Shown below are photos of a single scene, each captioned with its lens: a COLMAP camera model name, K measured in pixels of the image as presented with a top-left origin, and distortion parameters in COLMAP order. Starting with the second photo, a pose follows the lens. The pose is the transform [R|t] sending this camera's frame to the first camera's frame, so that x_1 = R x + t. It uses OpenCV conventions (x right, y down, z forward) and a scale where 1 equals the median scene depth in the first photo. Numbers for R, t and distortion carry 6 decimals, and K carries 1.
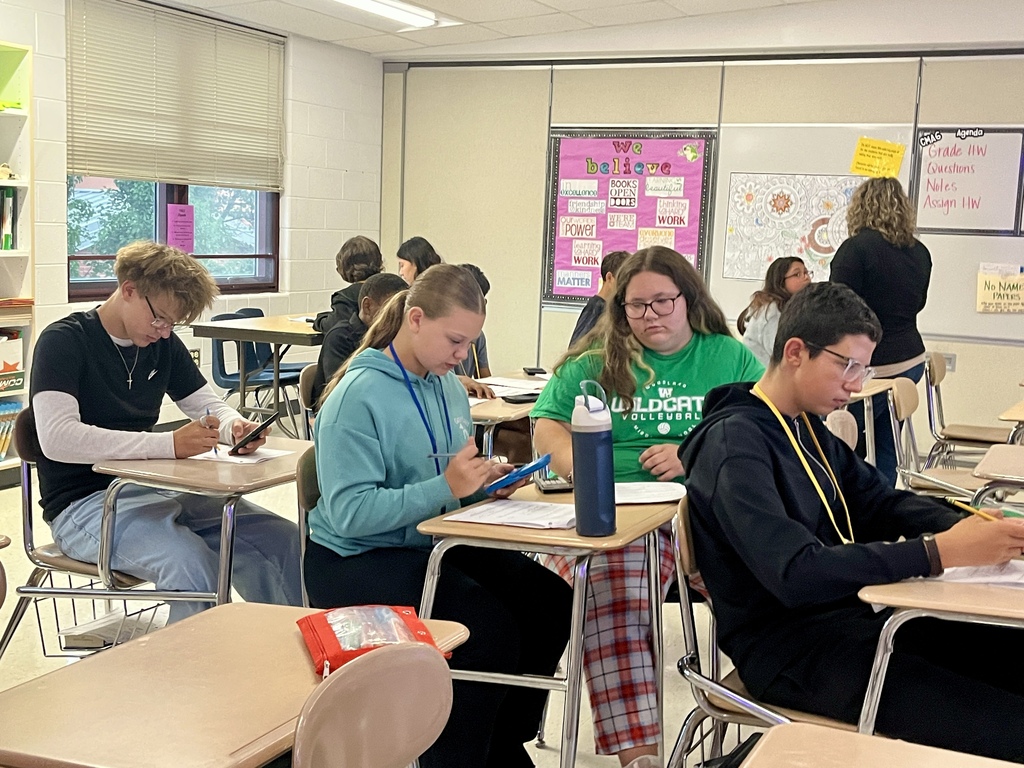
lens RADIAL K [[1260.3, 0, 510.8], [0, 1260.3, 382.8], [0, 0, 1]] dist [-0.037013, 0.000000]
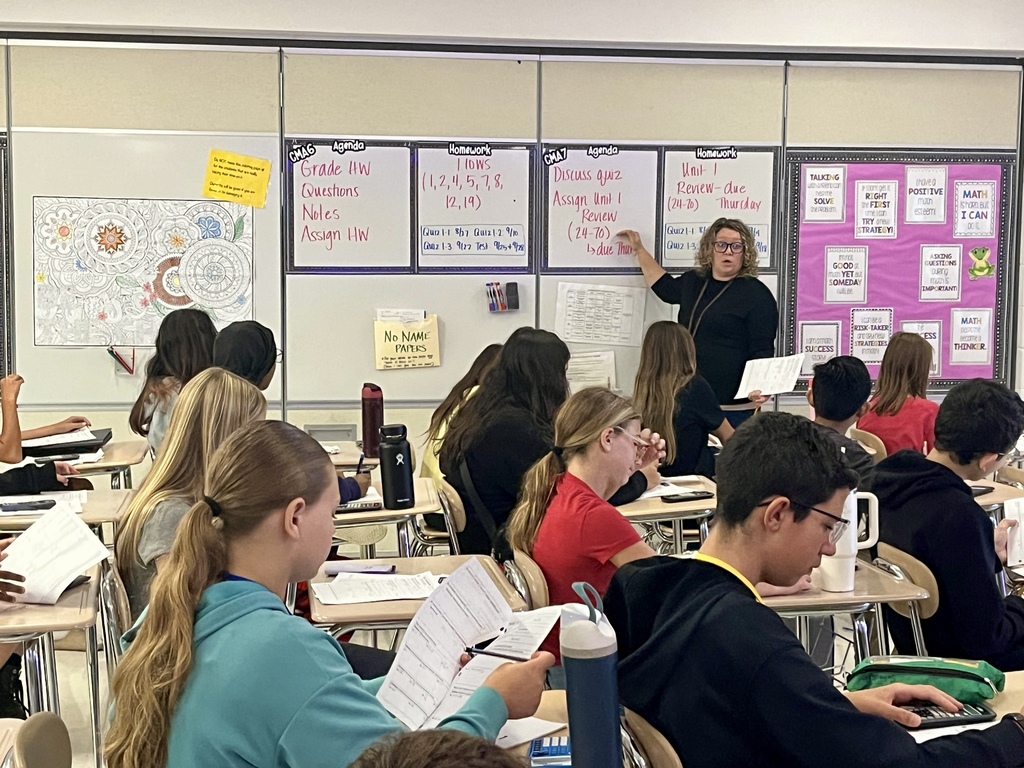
lens RADIAL K [[1667.1, 0, 512.3], [0, 1667.1, 384.4], [0, 0, 1]] dist [0.053670, 0.000000]
pose [[0.800340, -0.069145, 0.595546, -0.183042], [0.099584, 0.994861, -0.018322, -0.018651], [-0.591218, 0.073970, 0.803112, 0.095352]]
